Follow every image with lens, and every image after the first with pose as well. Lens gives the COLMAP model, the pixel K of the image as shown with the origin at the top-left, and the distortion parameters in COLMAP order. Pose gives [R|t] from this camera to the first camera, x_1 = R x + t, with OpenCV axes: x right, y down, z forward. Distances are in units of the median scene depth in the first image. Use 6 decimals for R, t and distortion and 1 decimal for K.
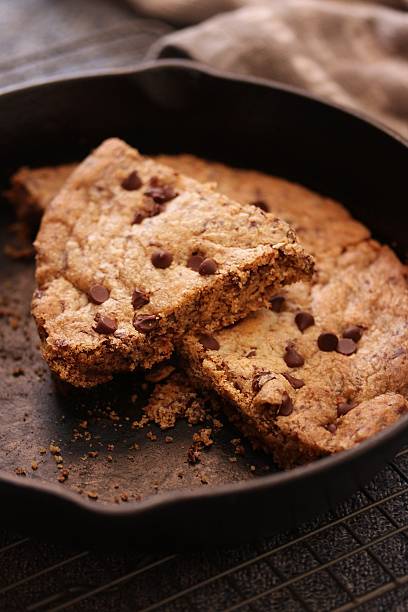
lens RADIAL K [[2057.4, 0, 204.0], [0, 2057.4, 306.0], [0, 0, 1]] dist [-0.081929, 1.836424]
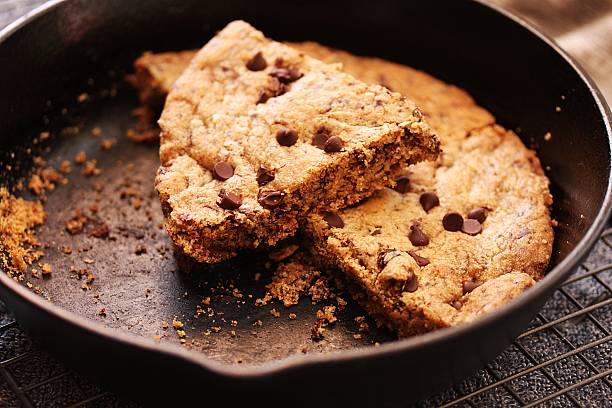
lens RADIAL K [[2057.4, 0, 306.0], [0, 2057.4, 204.0], [0, 0, 1]] dist [-0.081929, 1.836424]
pose [[0.999925, 0.011687, 0.003572, -0.014449], [-0.011536, 0.999136, -0.039915, 0.049278], [-0.004036, 0.039871, 0.999197, 0.006180]]
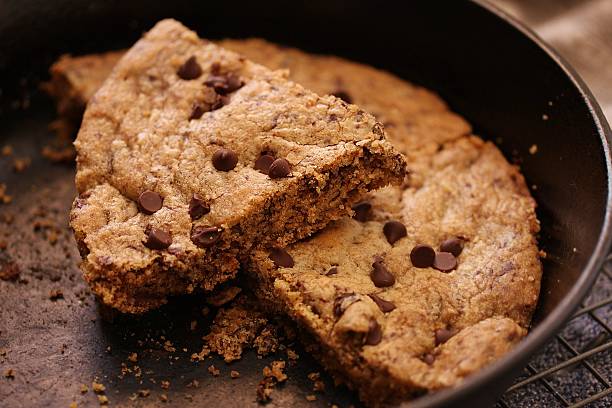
lens RADIAL K [[2057.4, 0, 306.0], [0, 2057.4, 204.0], [0, 0, 1]] dist [-0.081929, 1.836424]
pose [[0.999941, -0.008923, 0.006273, 0.007306], [0.008959, 0.999944, -0.005592, 0.000289], [-0.006222, 0.005648, 0.999965, 0.157481]]
